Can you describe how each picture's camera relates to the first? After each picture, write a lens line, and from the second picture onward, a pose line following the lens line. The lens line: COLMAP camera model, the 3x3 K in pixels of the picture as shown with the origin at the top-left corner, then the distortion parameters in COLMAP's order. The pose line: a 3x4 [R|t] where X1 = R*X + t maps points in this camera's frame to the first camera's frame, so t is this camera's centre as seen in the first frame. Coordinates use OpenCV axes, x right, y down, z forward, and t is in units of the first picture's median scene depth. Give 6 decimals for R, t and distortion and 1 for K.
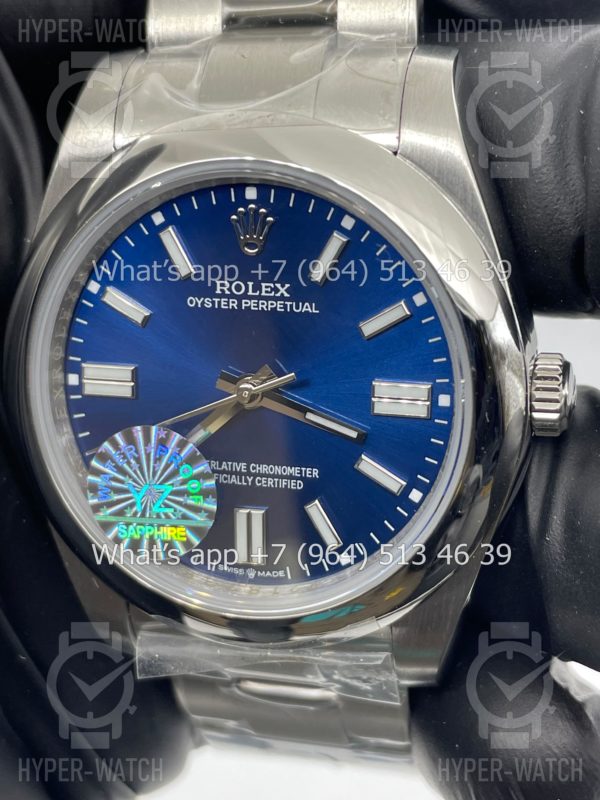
lens RADIAL K [[1194.3, 0, 297.4], [0, 1194.3, 406.7], [0, 0, 1]] dist [0.336244, 0.000000]
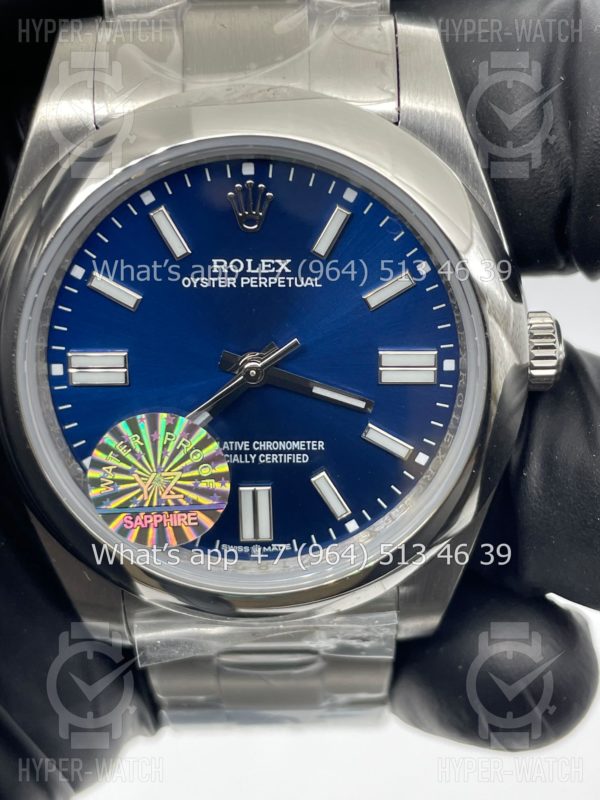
lens RADIAL K [[1194.3, 0, 300.6], [0, 1194.3, 392.9], [0, 0, 1]] dist [0.336244, 0.000000]
pose [[0.972724, -0.081727, 0.217092, -0.219514], [0.071002, 0.995860, 0.056767, -0.047369], [-0.220832, -0.039805, 0.974499, 0.026629]]
